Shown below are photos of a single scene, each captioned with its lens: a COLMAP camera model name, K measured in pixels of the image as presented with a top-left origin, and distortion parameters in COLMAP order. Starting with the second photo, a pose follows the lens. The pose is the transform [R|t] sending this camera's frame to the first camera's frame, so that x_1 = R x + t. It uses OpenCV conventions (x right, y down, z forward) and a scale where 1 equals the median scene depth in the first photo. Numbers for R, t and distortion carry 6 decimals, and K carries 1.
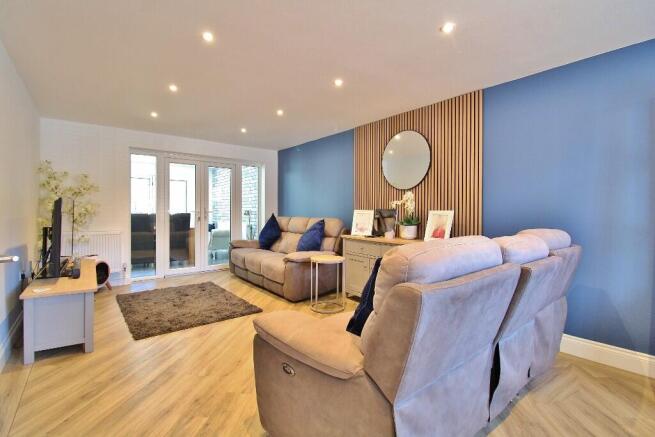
lens RADIAL K [[294.4, 0, 327.5], [0, 294.4, 218.5], [0, 0, 1]] dist [-0.020321, -0.000192]
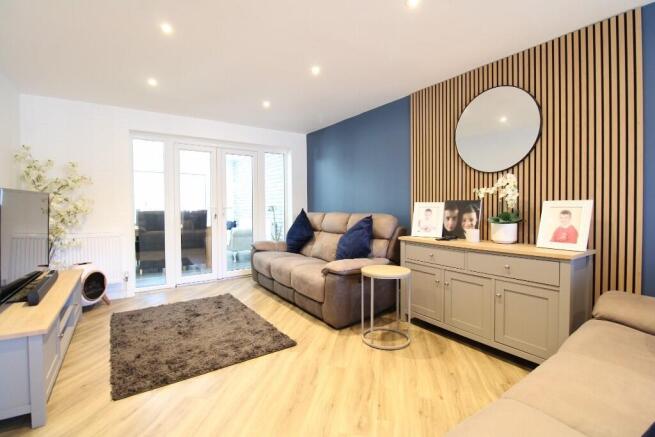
lens RADIAL K [[294.4, 0, 327.5], [0, 294.4, 218.5], [0, 0, 1]] dist [-0.020321, -0.000192]
pose [[0.997352, -0.009812, -0.072062, -0.078384], [0.010978, 0.999815, 0.015793, -0.002930], [0.071894, -0.016543, 0.997275, 0.252388]]
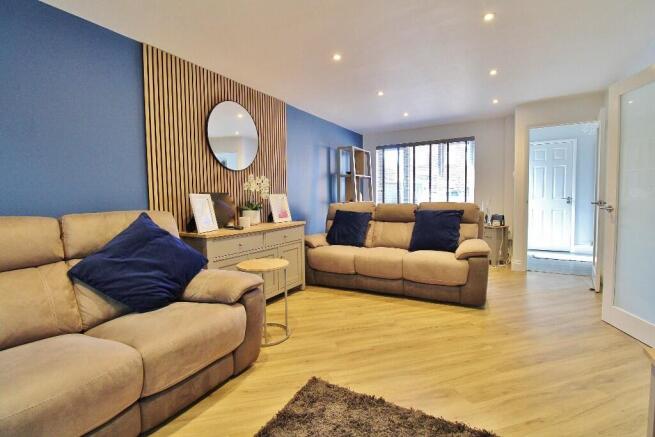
lens RADIAL K [[294.4, 0, 327.5], [0, 294.4, 218.5], [0, 0, 1]] dist [-0.020321, -0.000192]
pose [[-0.349631, -0.072812, 0.934054, -0.608778], [0.031216, 0.995517, 0.089288, -0.023880], [-0.936367, 0.060375, -0.345790, 0.974951]]
